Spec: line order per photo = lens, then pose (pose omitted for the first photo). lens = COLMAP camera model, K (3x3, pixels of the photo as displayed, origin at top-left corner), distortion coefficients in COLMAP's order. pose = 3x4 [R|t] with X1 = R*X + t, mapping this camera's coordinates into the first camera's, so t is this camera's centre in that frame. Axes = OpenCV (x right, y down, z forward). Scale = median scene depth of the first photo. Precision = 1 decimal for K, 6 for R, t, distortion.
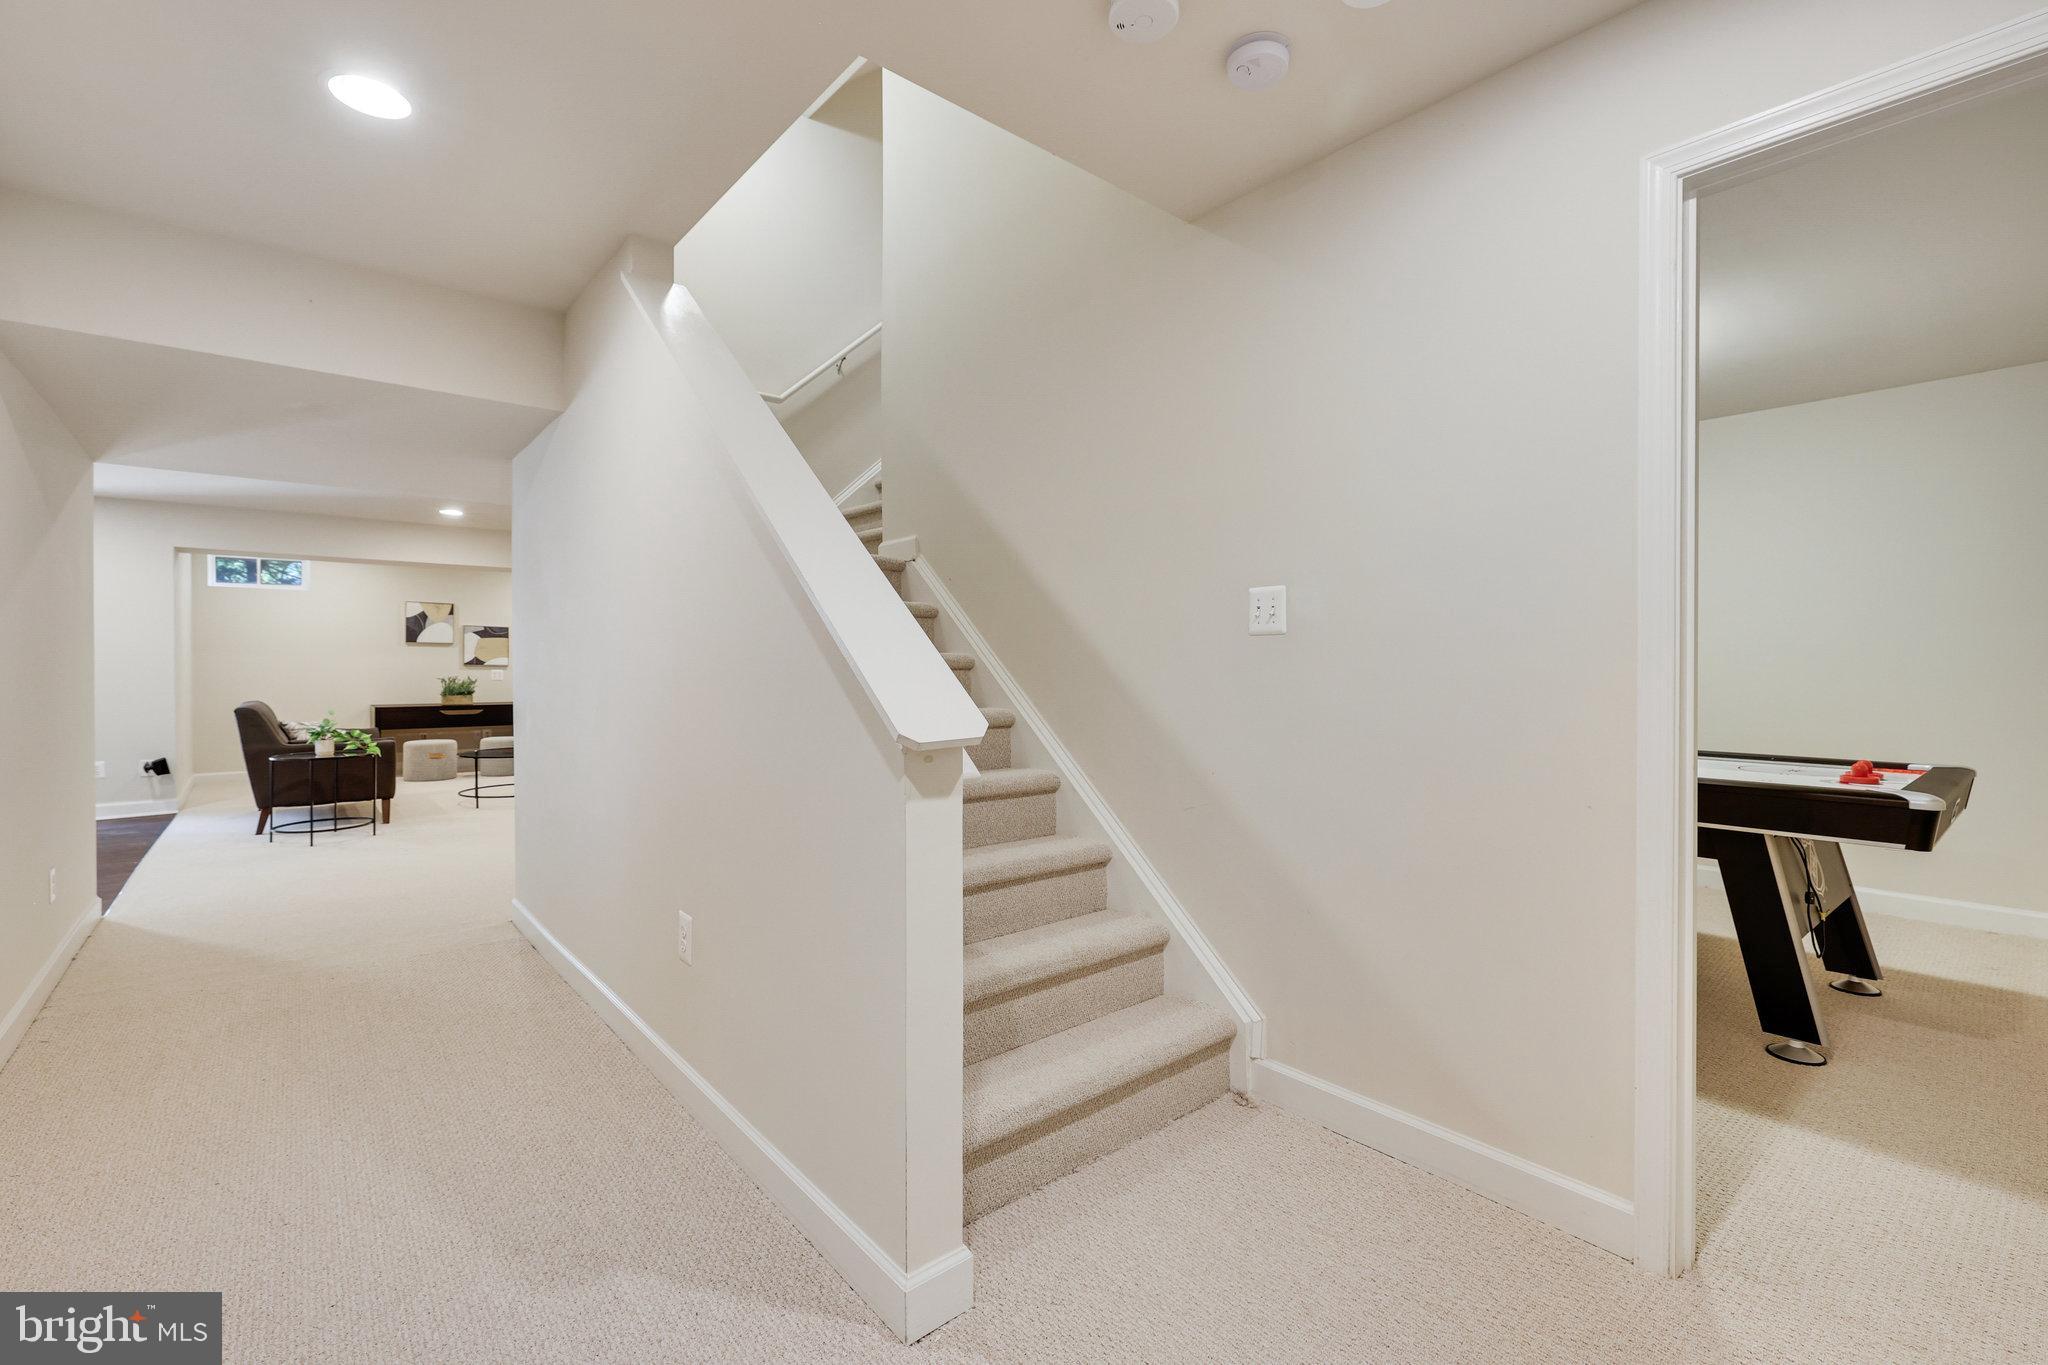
lens RADIAL K [[899.2, 0, 1026.0], [0, 899.2, 665.7], [0, 0, 1]] dist [0.000524, 0.001452]
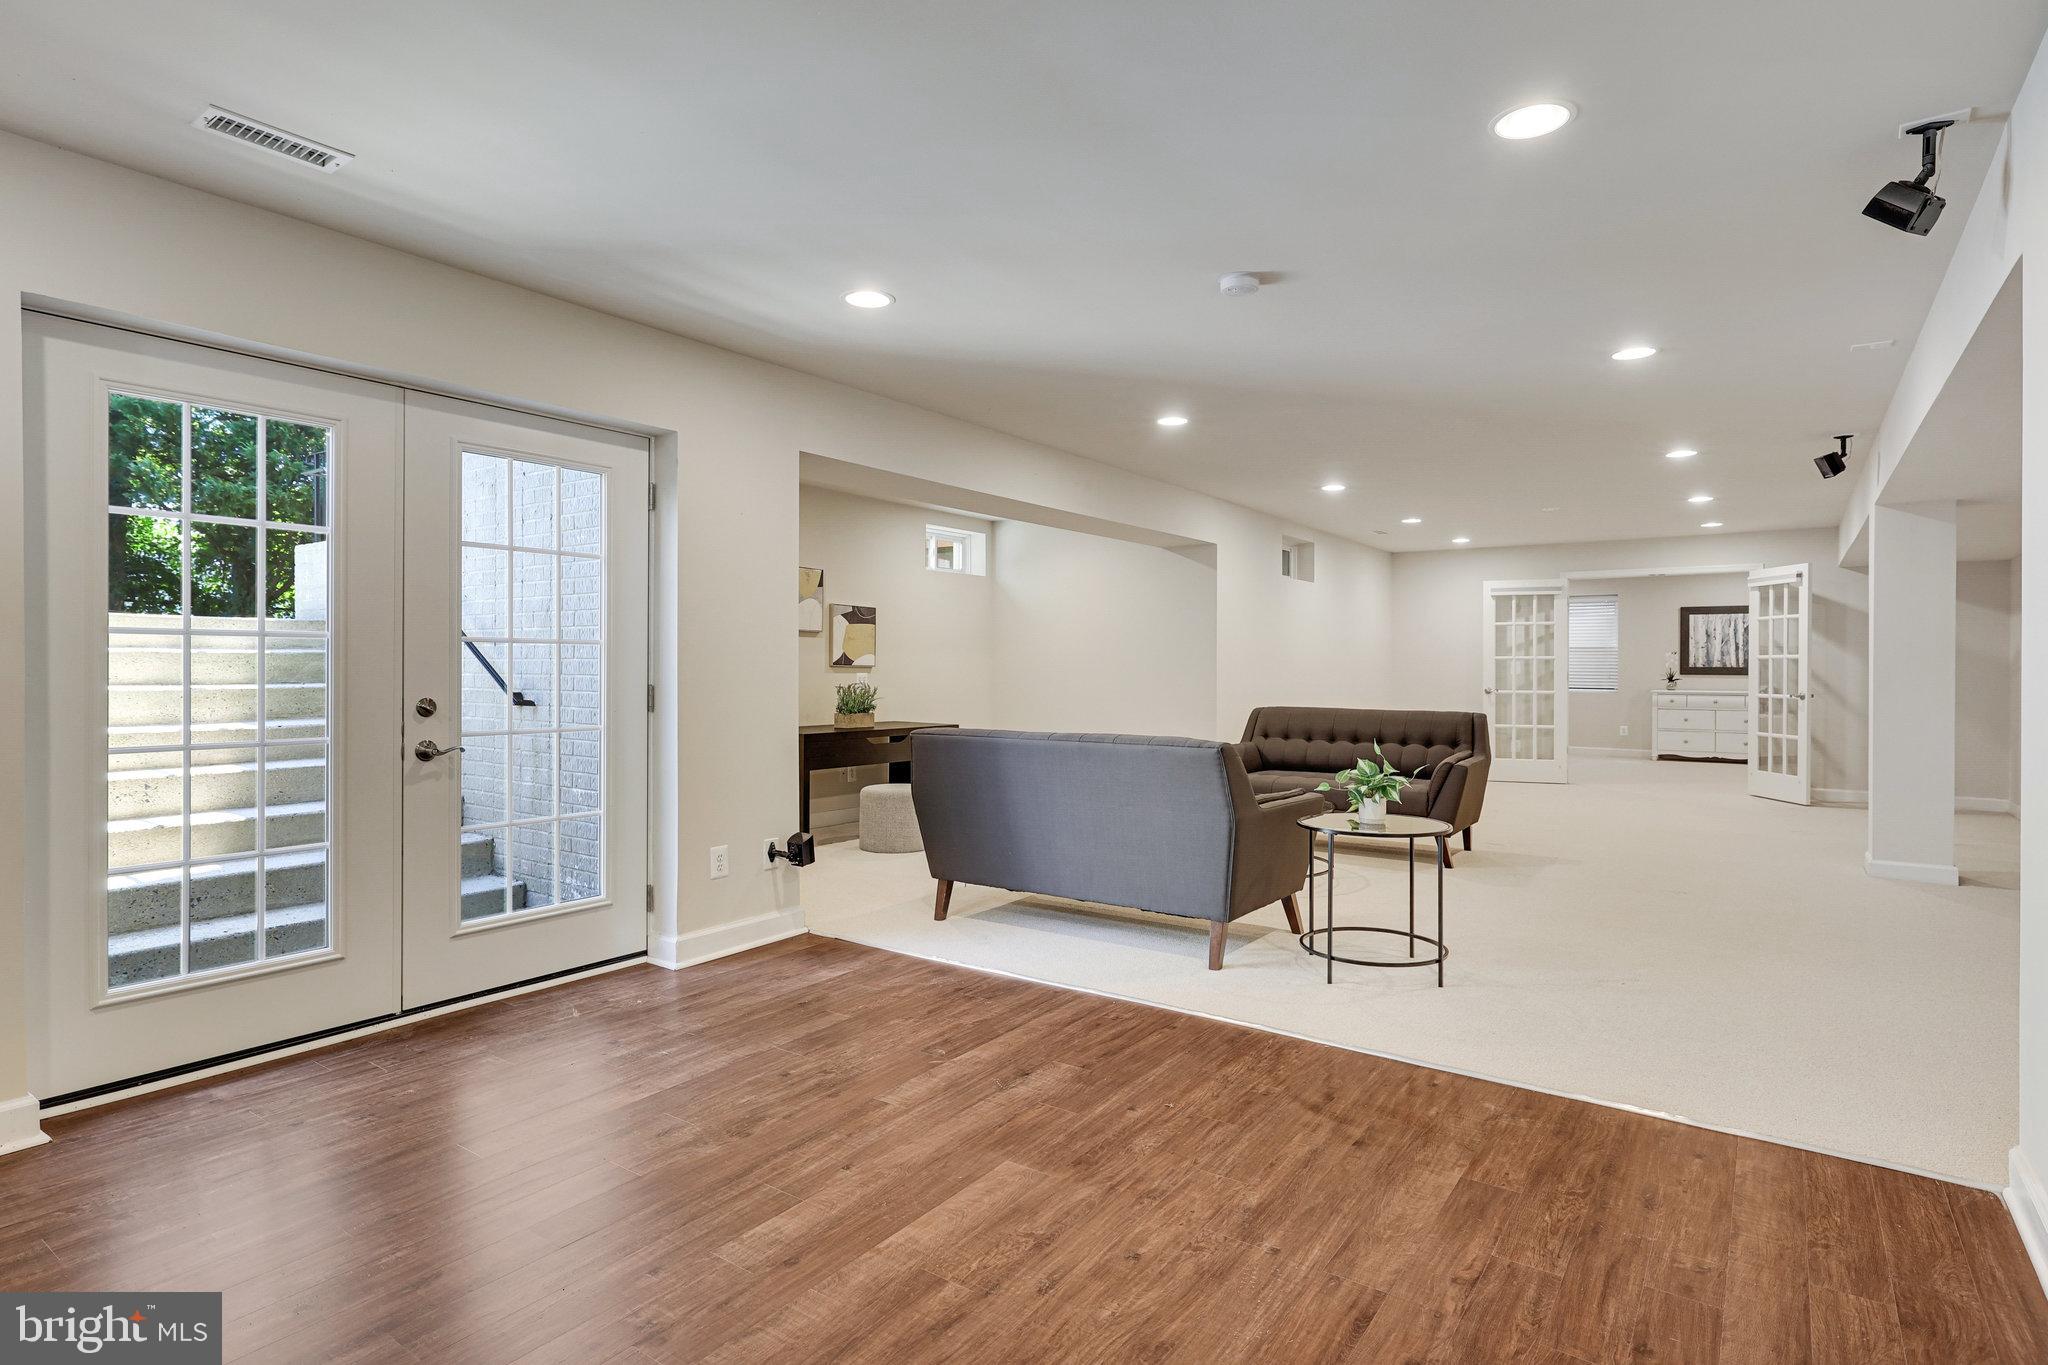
lens RADIAL K [[1032.3, 0, 1024.2], [0, 1032.3, 683.5], [0, 0, 1]] dist [0.003454, 0.001134]
pose [[0.968002, 0.006876, 0.250848, -0.692017], [-0.010633, 0.999851, 0.013625, 0.000740], [-0.250716, -0.015857, 0.967931, 0.253950]]
